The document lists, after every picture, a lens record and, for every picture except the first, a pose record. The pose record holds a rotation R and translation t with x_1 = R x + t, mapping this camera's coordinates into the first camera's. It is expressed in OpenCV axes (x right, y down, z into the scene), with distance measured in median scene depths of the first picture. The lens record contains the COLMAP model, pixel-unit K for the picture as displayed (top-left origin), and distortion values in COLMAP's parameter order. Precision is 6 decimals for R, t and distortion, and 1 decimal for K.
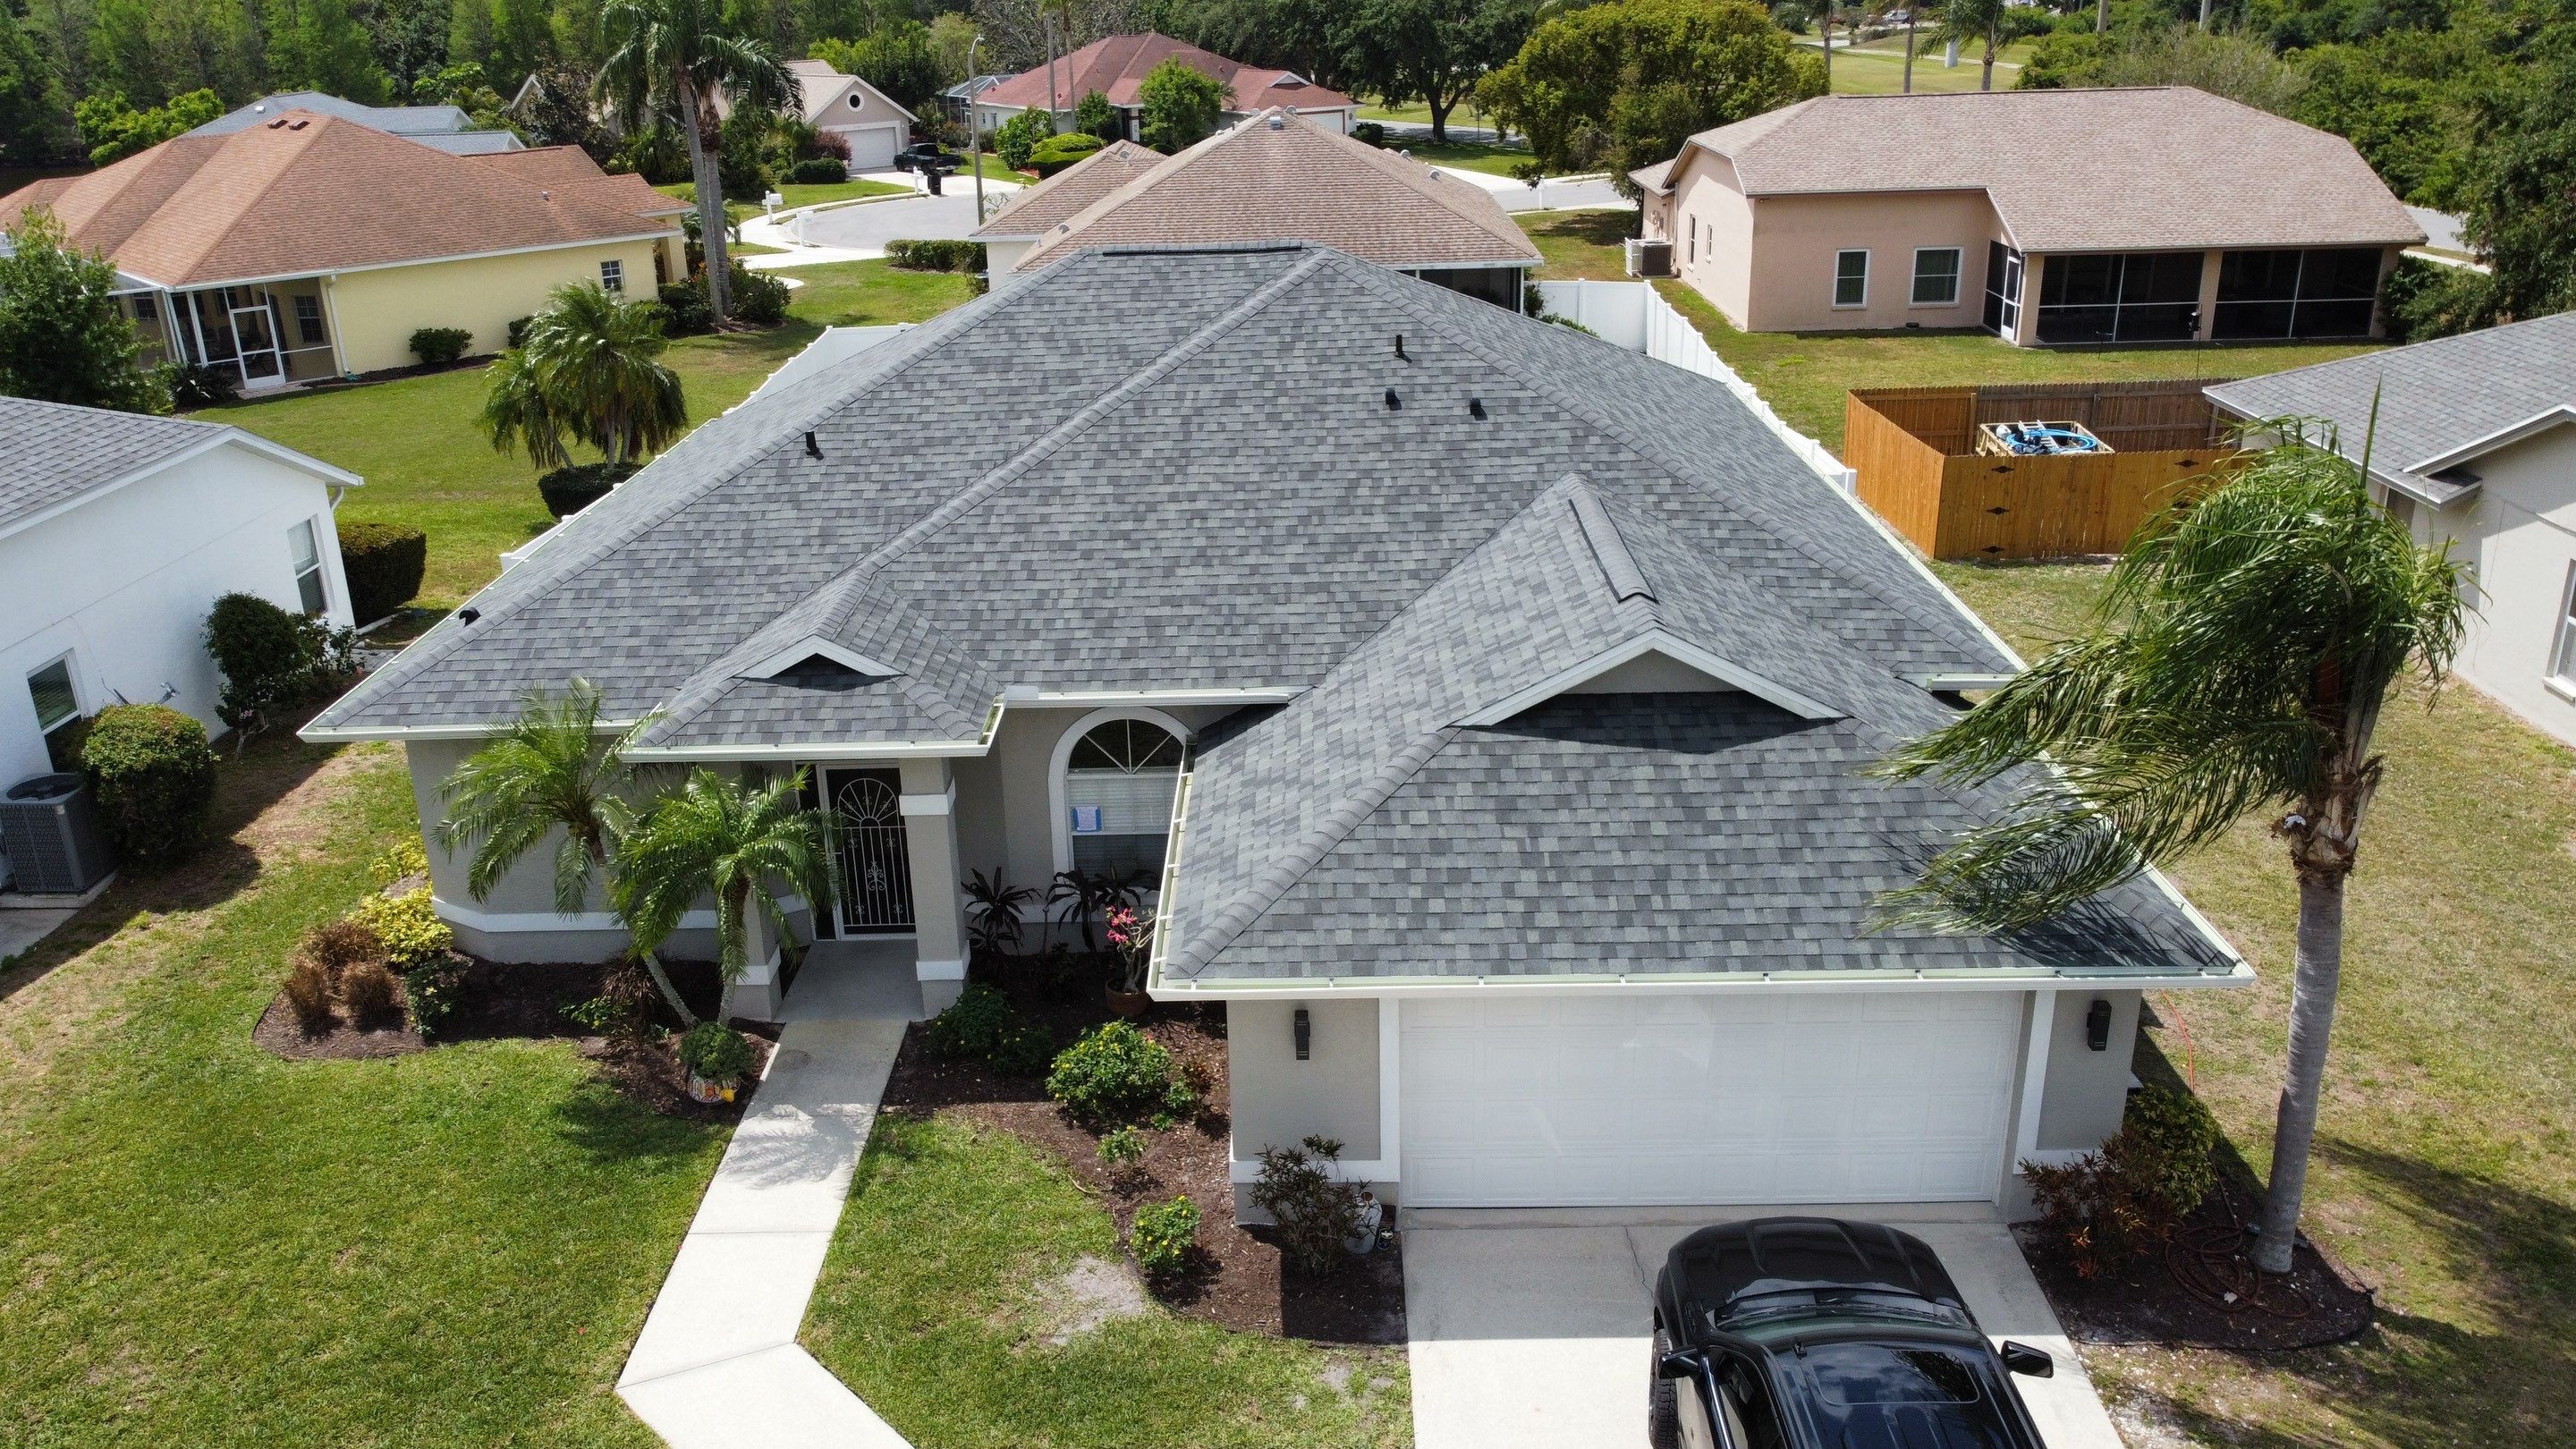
lens RADIAL K [[1954.1, 0, 1254.5], [0, 1954.1, 688.2], [0, 0, 1]] dist [0.013846, -0.034596]
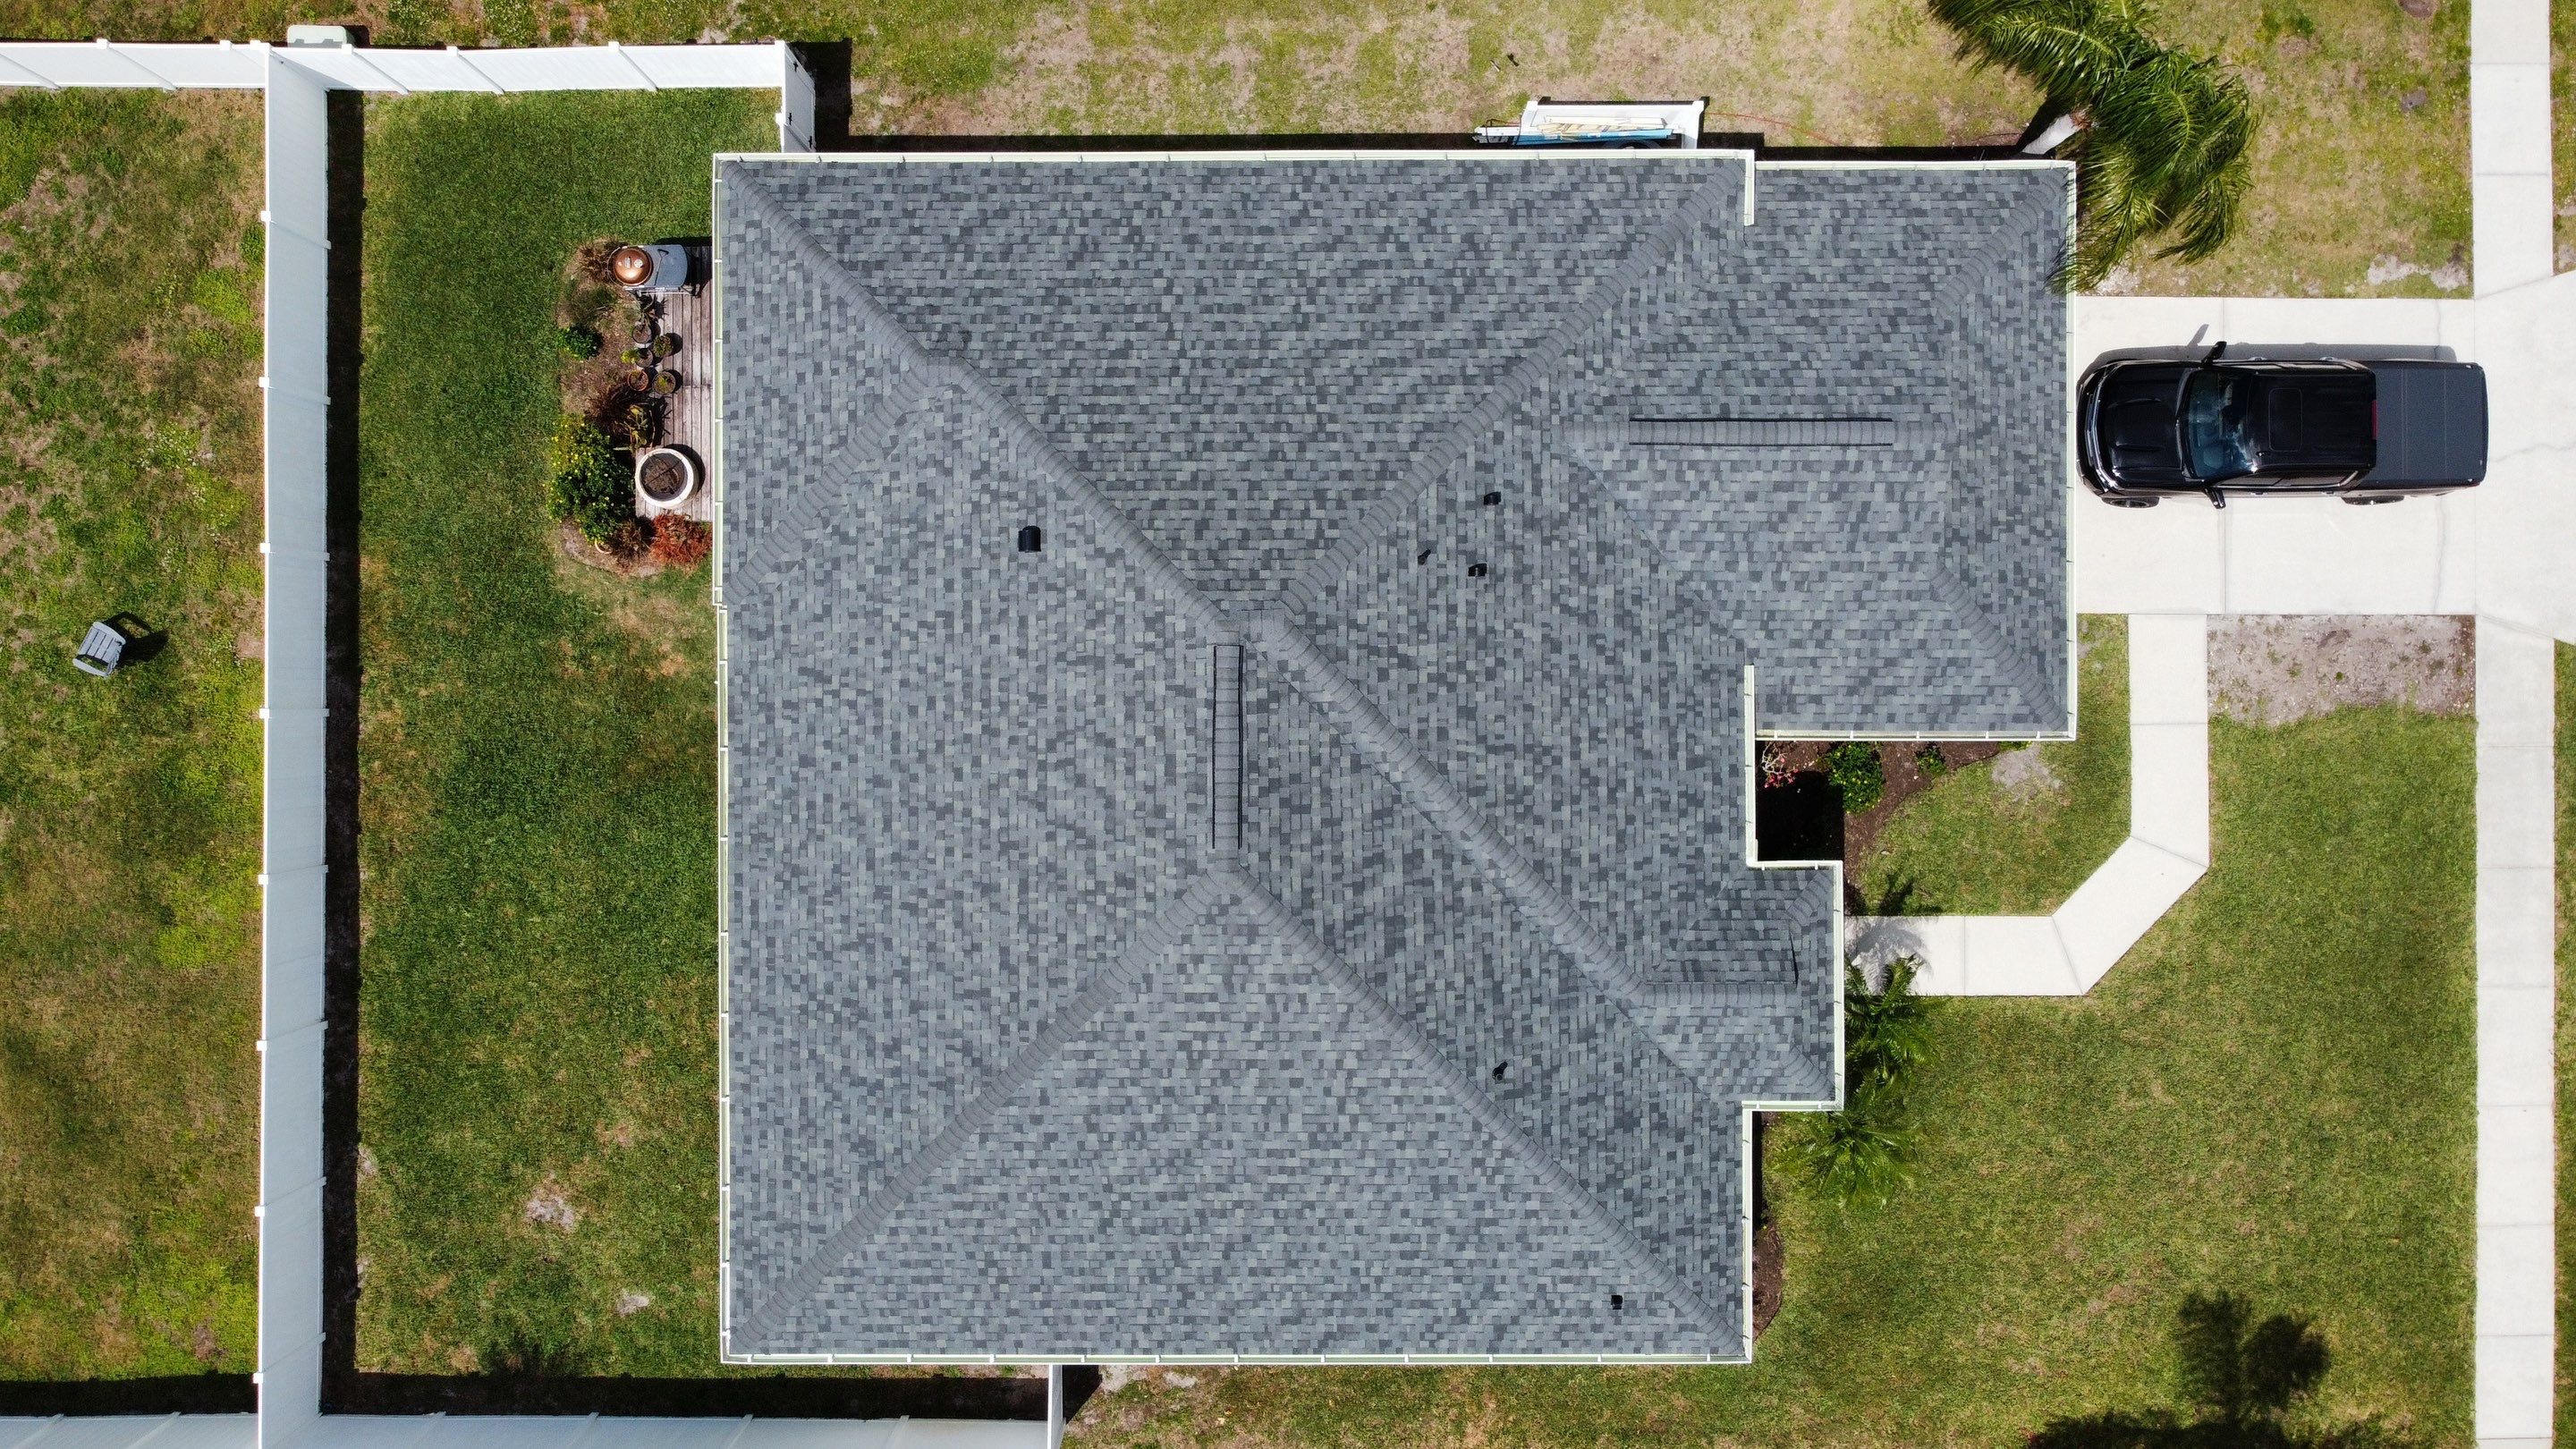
lens RADIAL K [[1954.1, 0, 1261.4], [0, 1954.1, 691.4], [0, 0, 1]] dist [0.013846, -0.034596]
pose [[-0.022561, -0.999270, 0.030842, -0.037779], [0.346728, 0.021114, 0.937728, -1.469807], [-0.937694, 0.031850, 0.345998, 0.839490]]
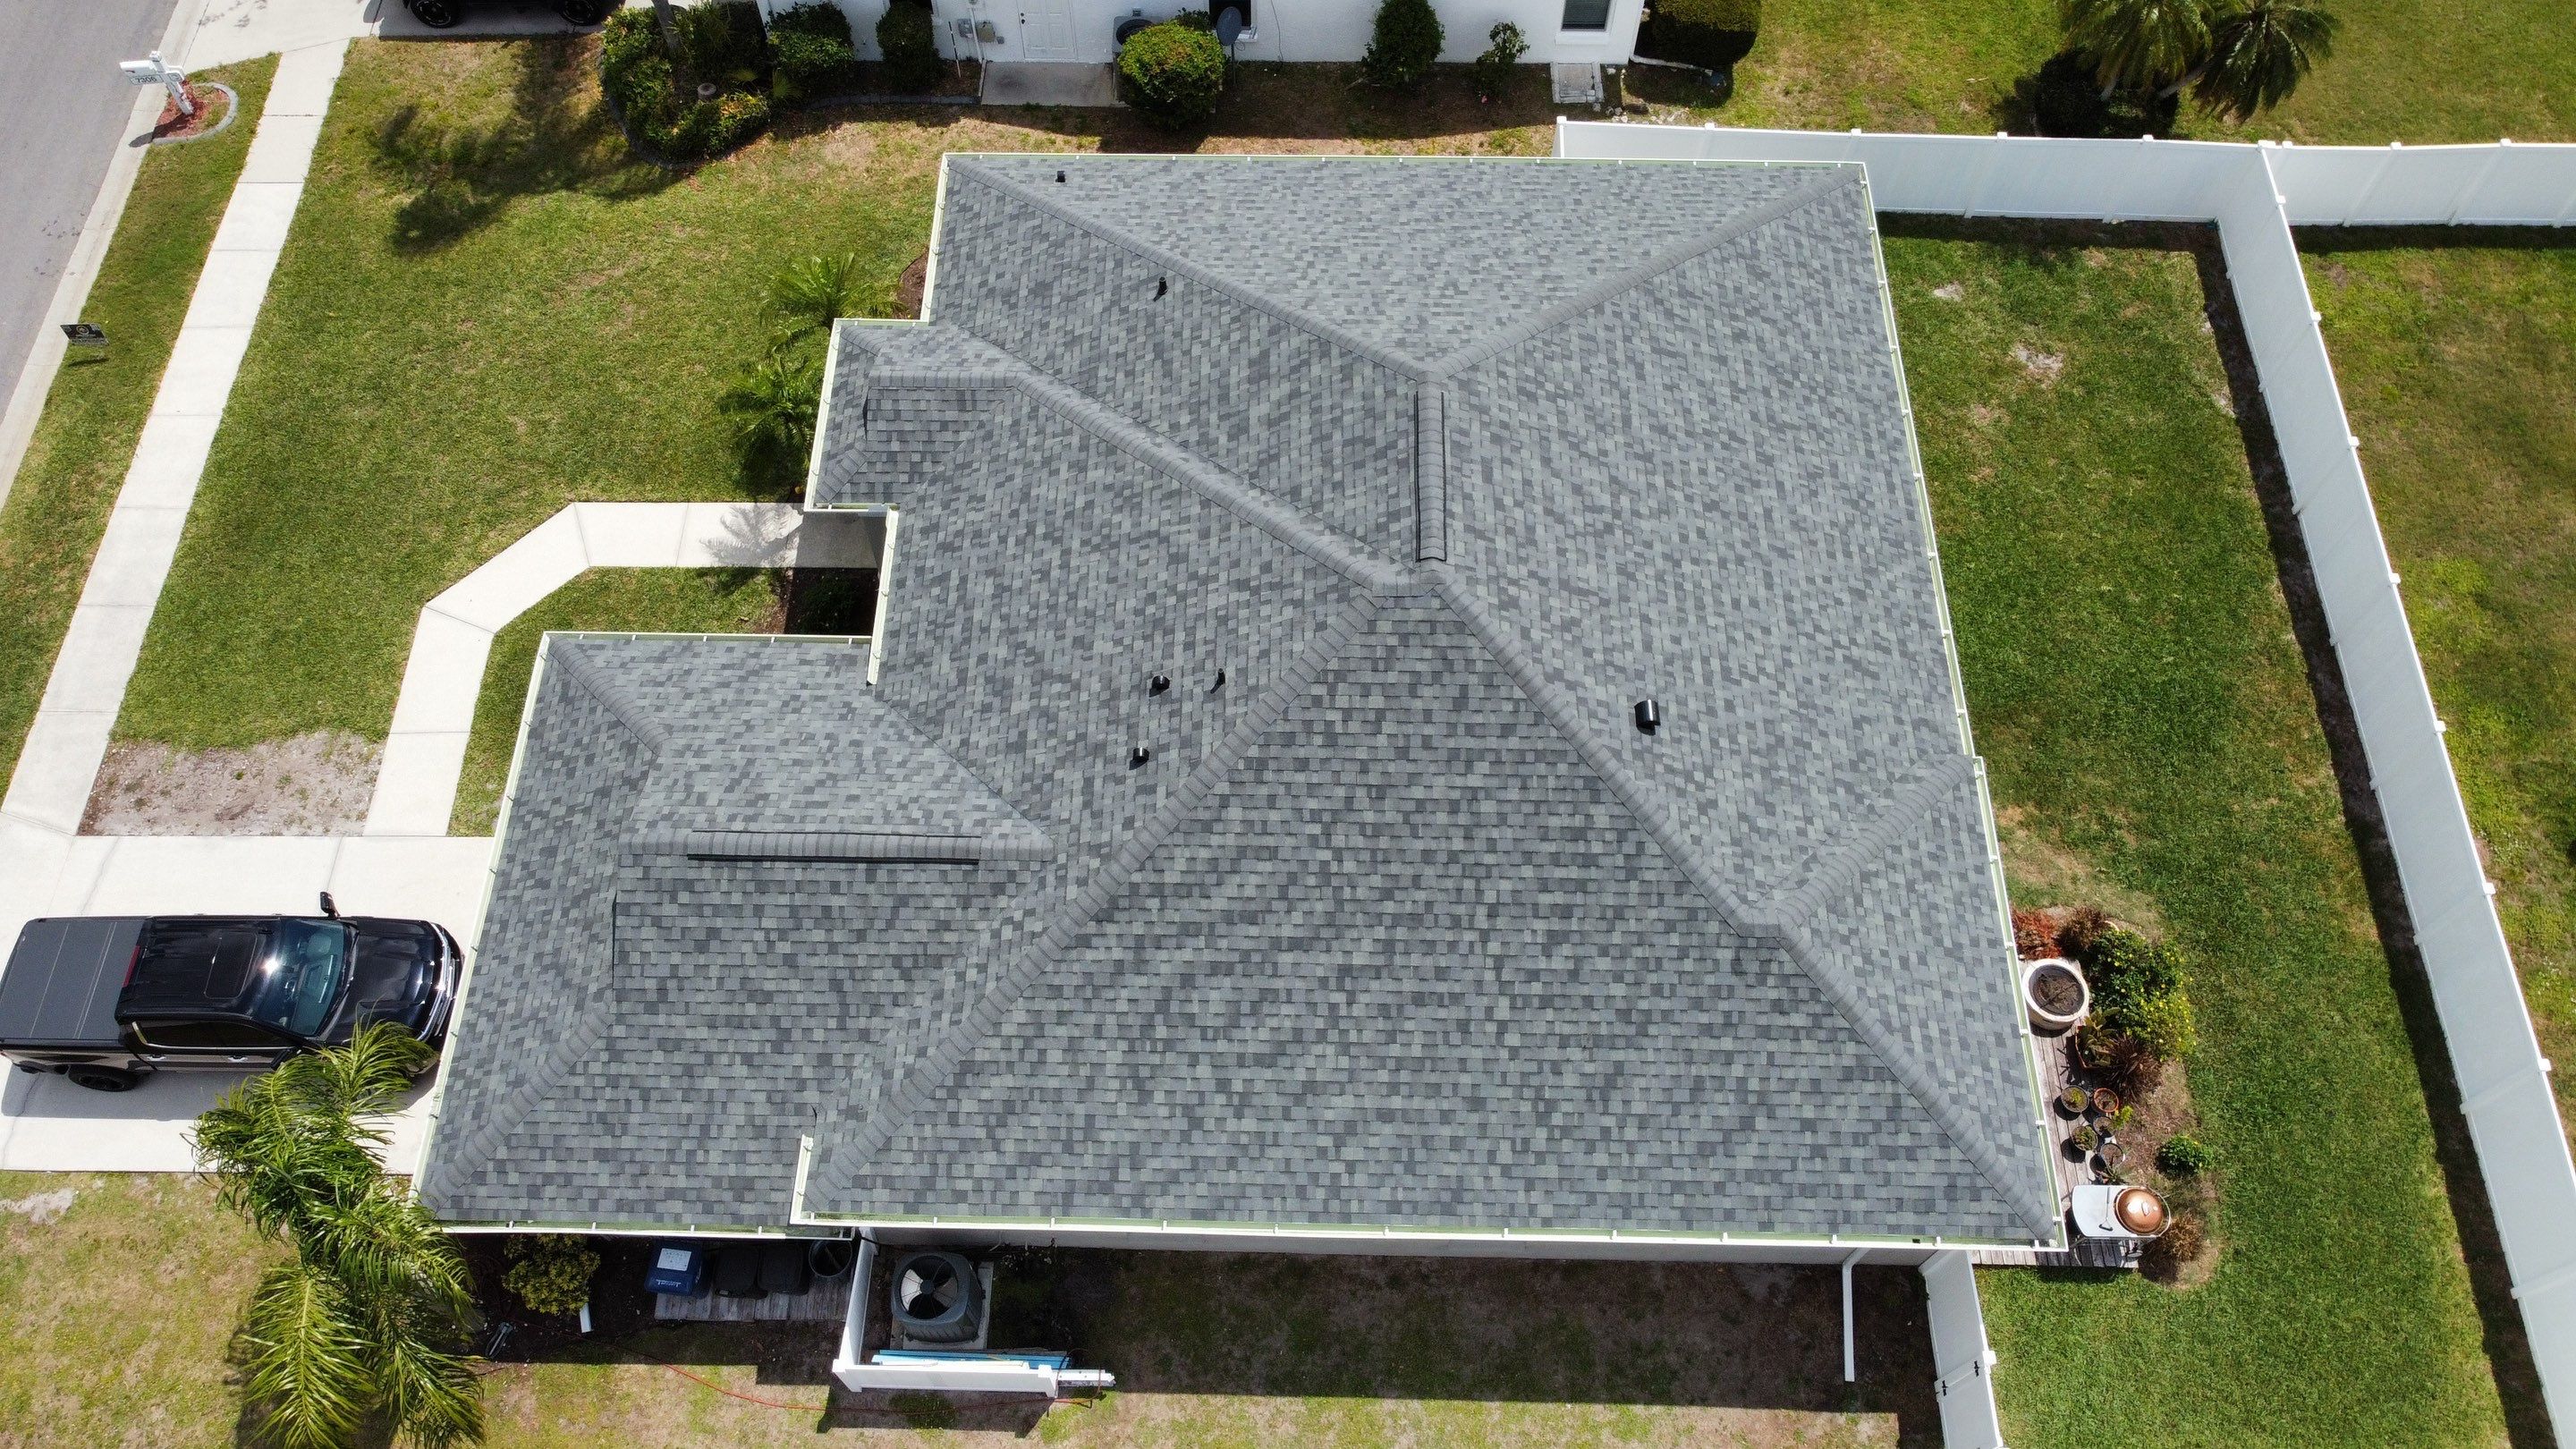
lens RADIAL K [[1954.1, 0, 1253.3], [0, 1954.1, 698.5], [0, 0, 1]] dist [0.013846, -0.034596]
pose [[-0.001585, 0.882456, -0.470391, 0.670796], [-0.334068, 0.442900, 0.832009, -1.218087], [0.942548, 0.158462, 0.294098, 0.852152]]
